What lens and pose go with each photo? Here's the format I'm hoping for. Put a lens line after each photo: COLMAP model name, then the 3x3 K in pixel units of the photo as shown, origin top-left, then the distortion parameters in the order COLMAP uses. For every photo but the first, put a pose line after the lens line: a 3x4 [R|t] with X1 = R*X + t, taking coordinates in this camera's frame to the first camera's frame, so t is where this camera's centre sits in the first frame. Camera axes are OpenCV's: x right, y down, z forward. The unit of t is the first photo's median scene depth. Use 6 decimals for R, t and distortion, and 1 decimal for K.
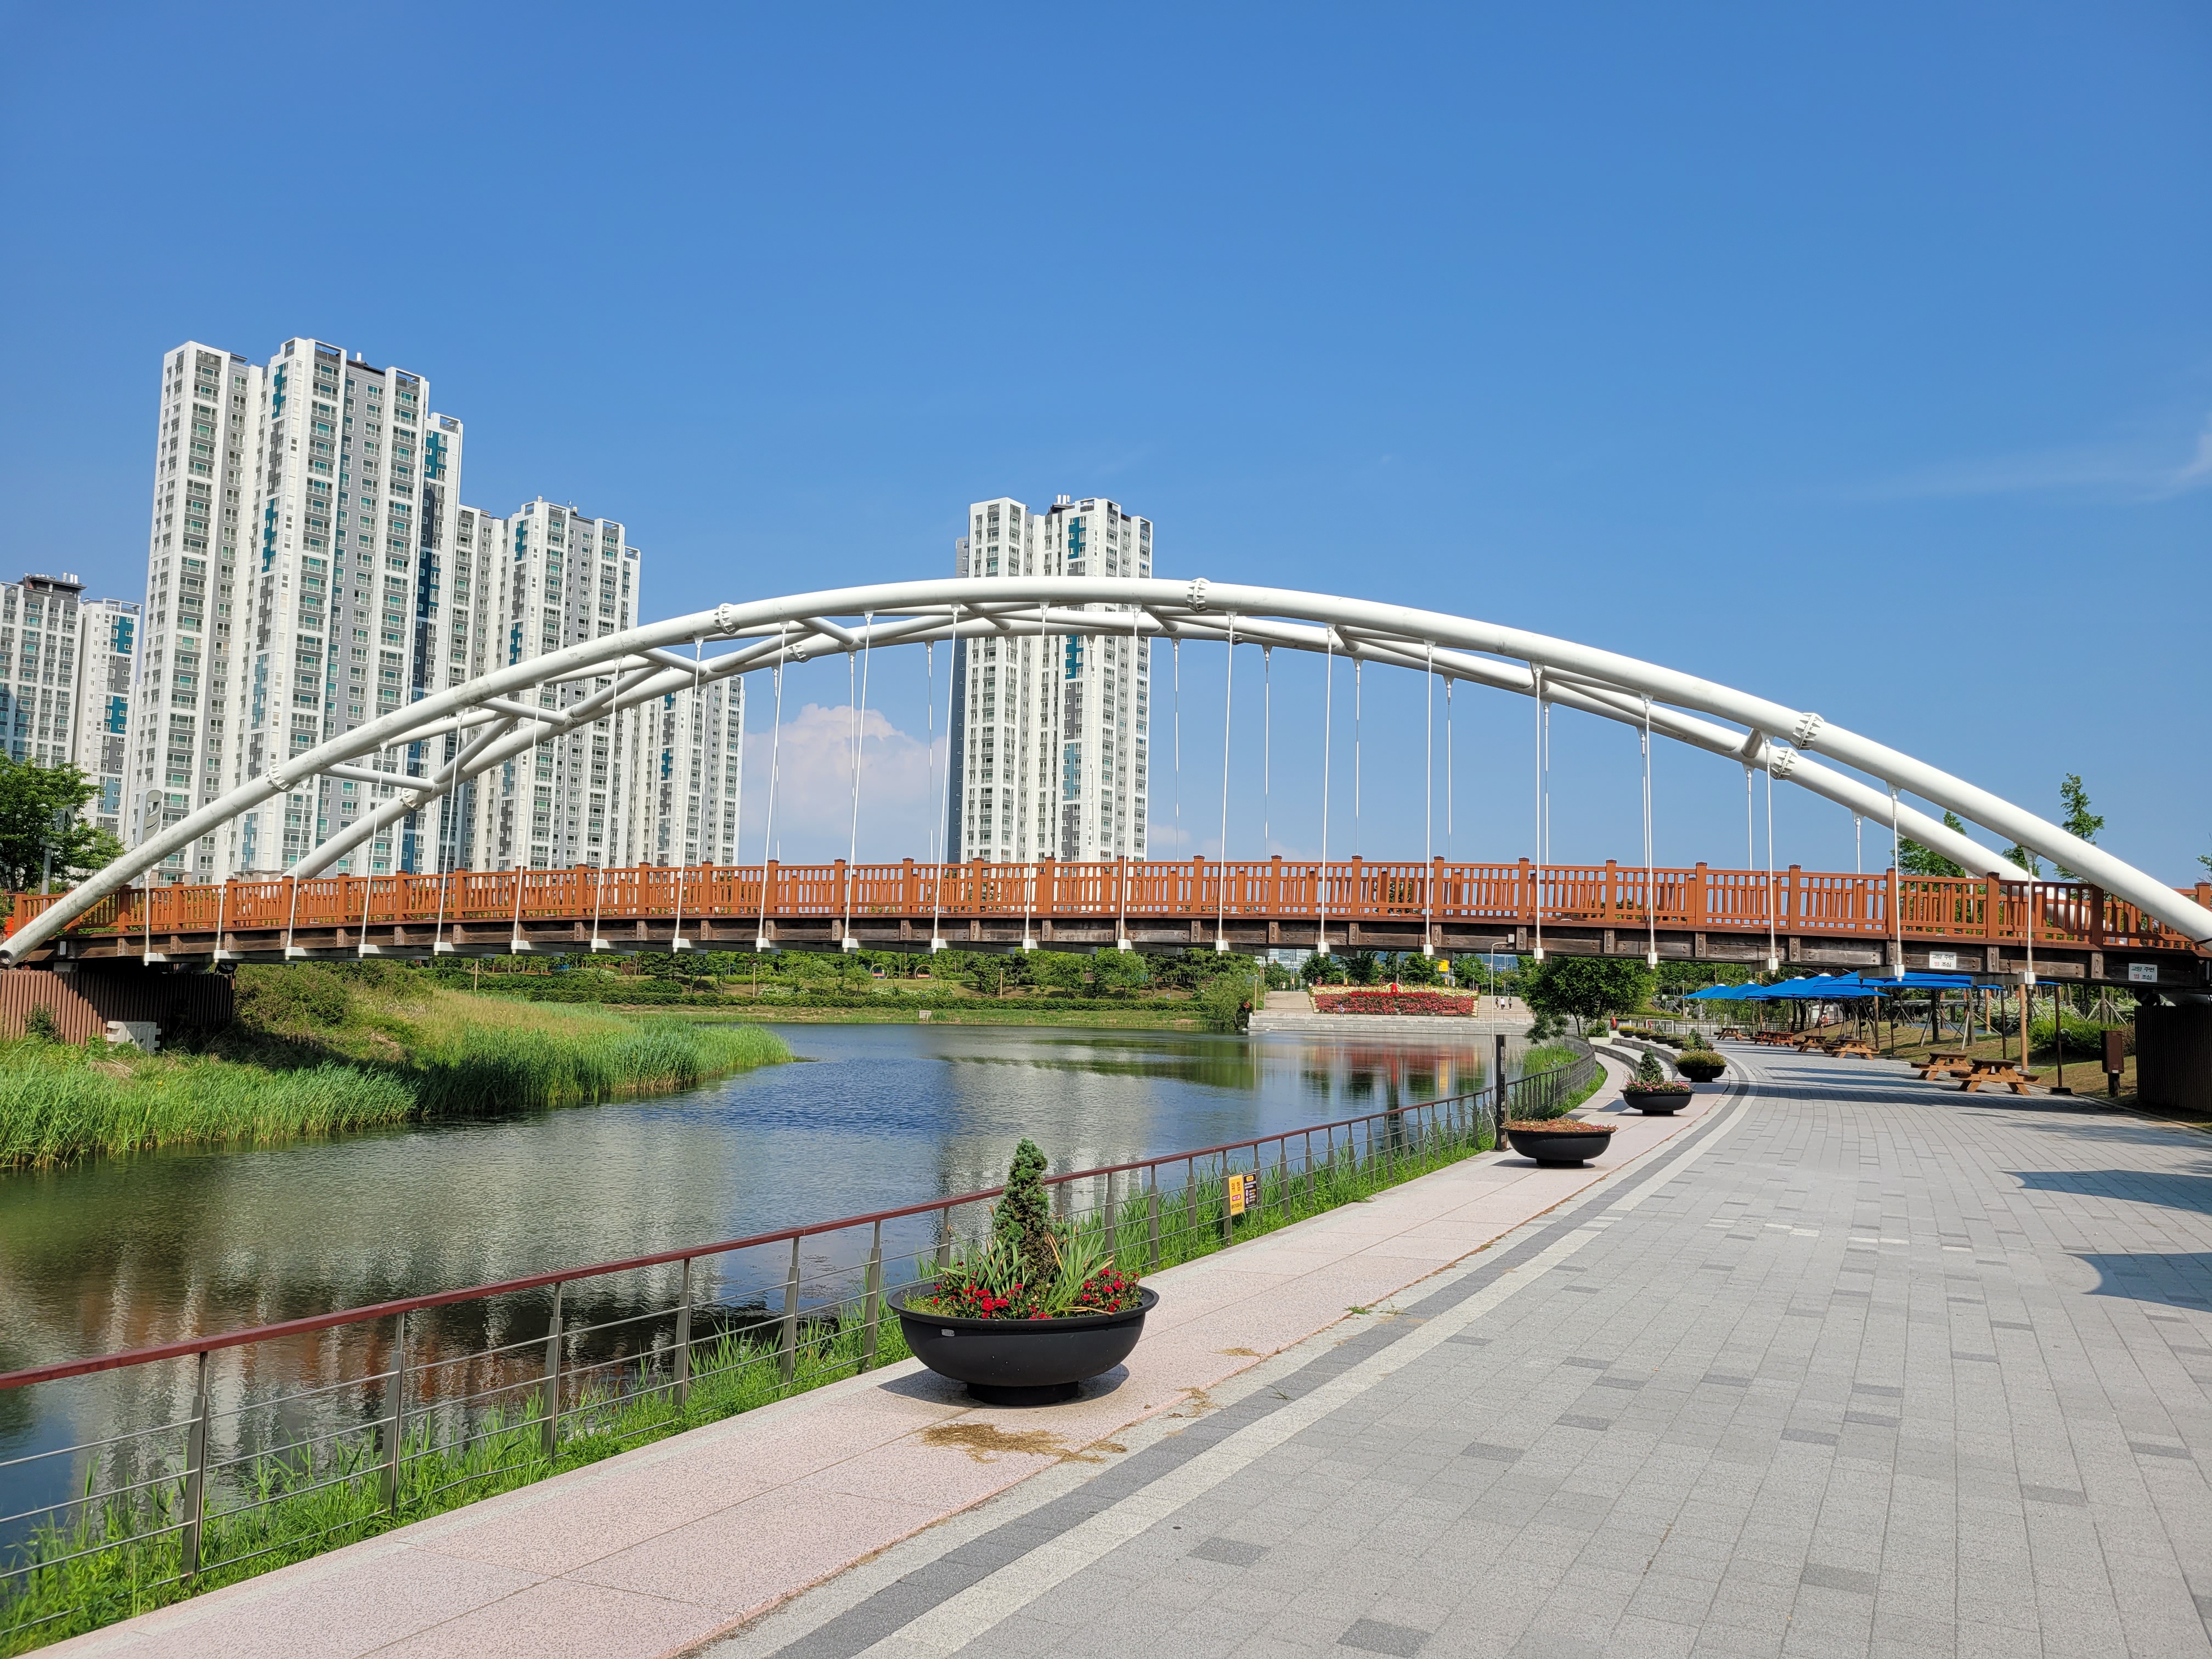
lens RADIAL K [[1665.4, 0, 1110.7], [0, 1665.4, 835.9], [0, 0, 1]] dist [0.054437, -0.037562]
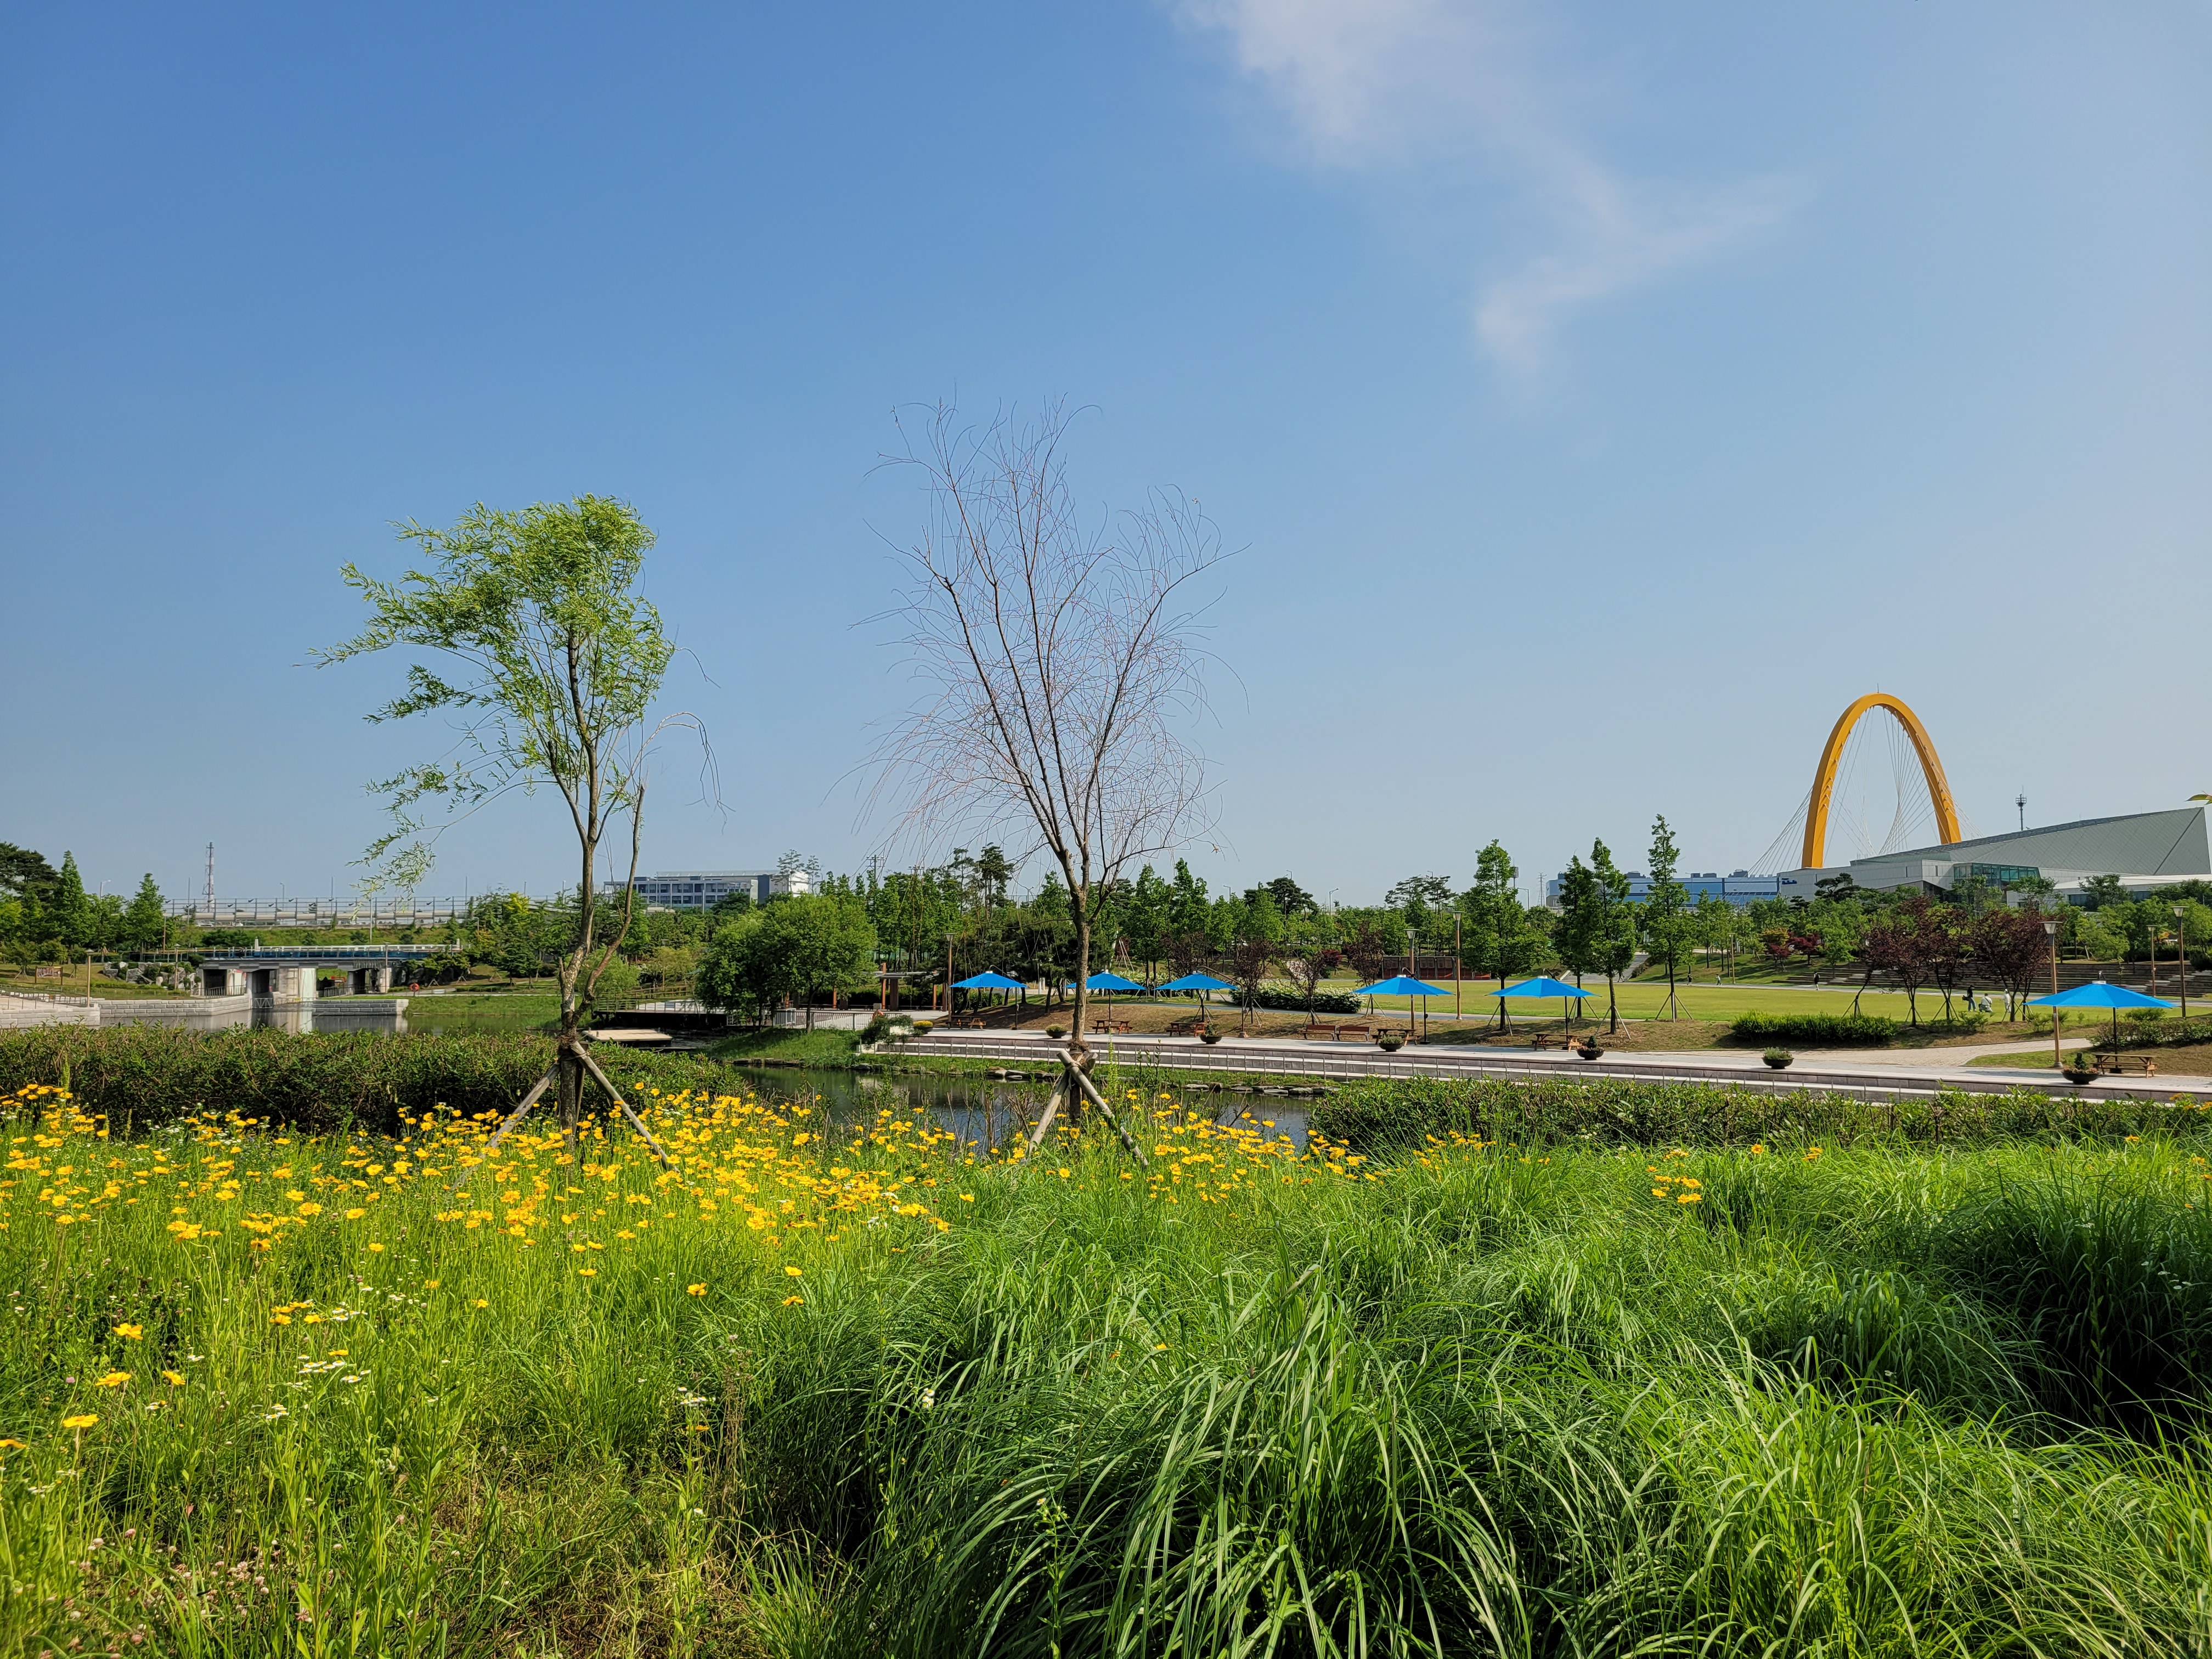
lens RADIAL K [[1665.4, 0, 1098.3], [0, 1665.4, 859.3], [0, 0, 1]] dist [0.054437, -0.037562]
pose [[0.397246, 0.030986, 0.917189, -0.152791], [-0.079394, 0.996843, 0.000710, 0.006368], [-0.914271, -0.073101, 0.398452, 0.180269]]
